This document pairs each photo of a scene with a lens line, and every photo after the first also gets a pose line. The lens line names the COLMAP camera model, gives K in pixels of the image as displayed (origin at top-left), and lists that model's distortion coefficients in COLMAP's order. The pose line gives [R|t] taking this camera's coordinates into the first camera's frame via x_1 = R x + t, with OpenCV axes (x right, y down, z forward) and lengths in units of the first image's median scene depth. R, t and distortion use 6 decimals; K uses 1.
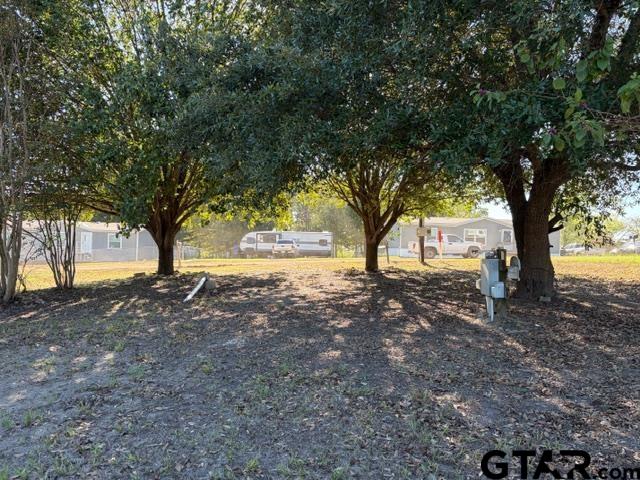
lens RADIAL K [[477.9, 0, 320.0], [0, 477.9, 240.0], [0, 0, 1]] dist [0.024855, -0.001816]
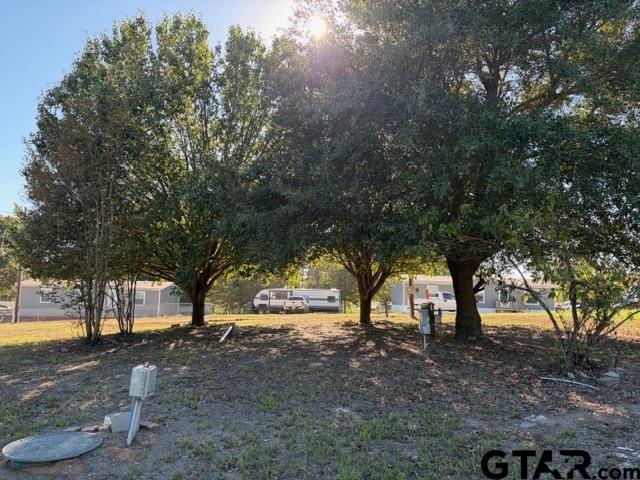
lens RADIAL K [[474.5, 0, 320.0], [0, 474.5, 240.0], [0, 0, 1]] dist [0.050799, 0.000136]
pose [[0.999703, -0.001914, -0.024292, 0.027284], [-0.000975, 0.992969, -0.118369, -0.000598], [0.024348, 0.118358, 0.992672, -0.264050]]
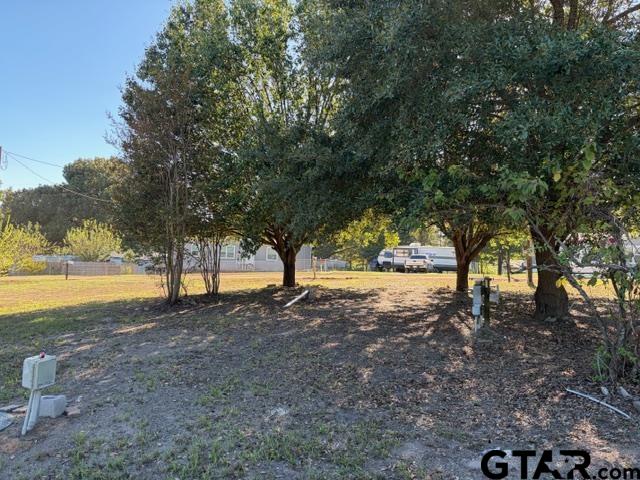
lens RADIAL K [[477.9, 0, 320.0], [0, 477.9, 240.0], [0, 0, 1]] dist [0.024855, -0.001816]
pose [[0.948842, 0.002488, -0.315741, 0.168494], [-0.010003, 0.999704, -0.022183, -0.023865], [0.315593, 0.024207, 0.948586, -0.176815]]
